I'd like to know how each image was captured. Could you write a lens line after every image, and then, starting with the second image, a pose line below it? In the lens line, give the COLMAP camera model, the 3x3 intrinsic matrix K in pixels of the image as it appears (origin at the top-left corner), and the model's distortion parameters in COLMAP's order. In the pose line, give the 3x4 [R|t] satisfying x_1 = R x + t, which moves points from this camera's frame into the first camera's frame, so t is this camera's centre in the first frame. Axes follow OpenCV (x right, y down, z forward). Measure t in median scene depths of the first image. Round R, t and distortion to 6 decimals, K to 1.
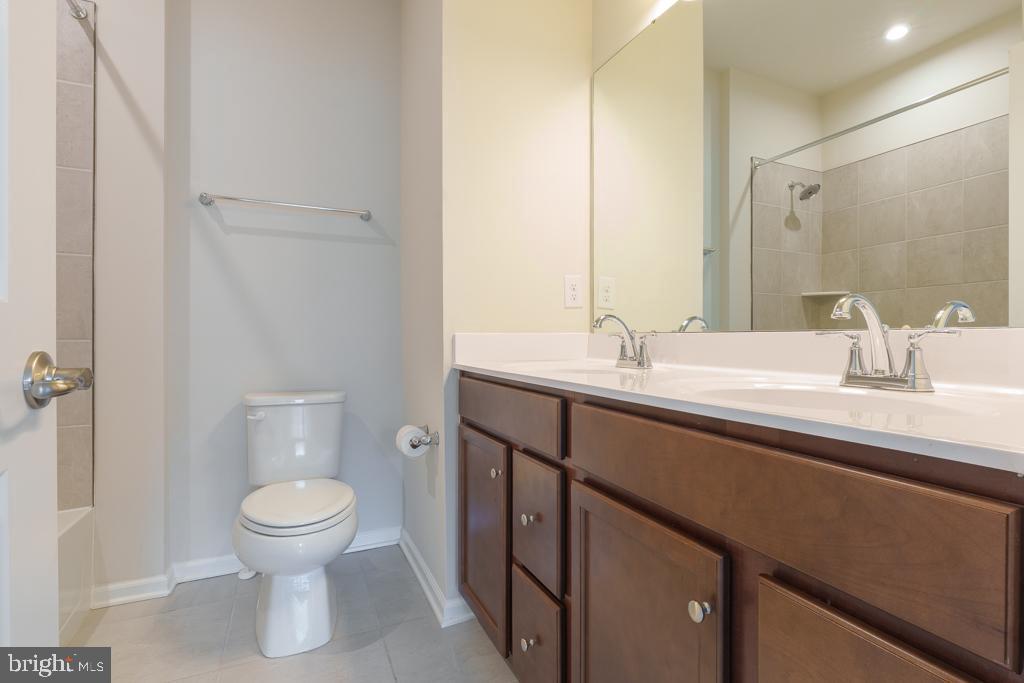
lens RADIAL K [[474.2, 0, 512.0], [0, 474.2, 341.5], [0, 0, 1]] dist [0.001068, 0.000302]
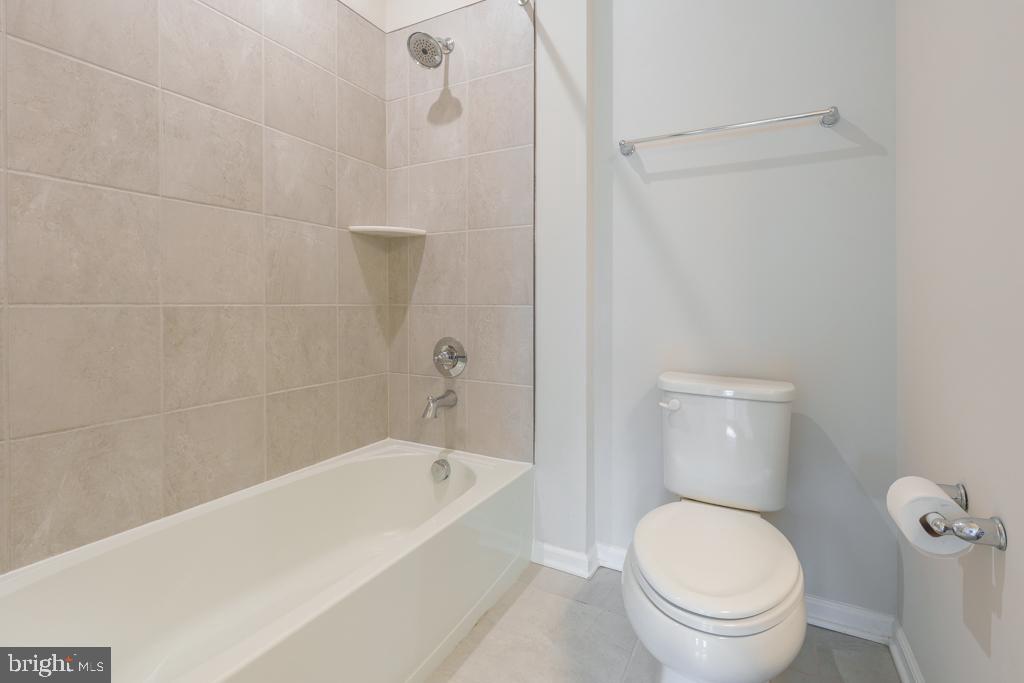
lens RADIAL K [[481.8, 0, 514.6], [0, 481.8, 303.3], [0, 0, 1]] dist [-0.010296, 0.000044]
pose [[0.622930, 0.002671, -0.782273, -0.074718], [-0.006479, 0.999977, -0.001744, -0.007214], [0.782251, 0.006155, 0.622933, 0.298683]]
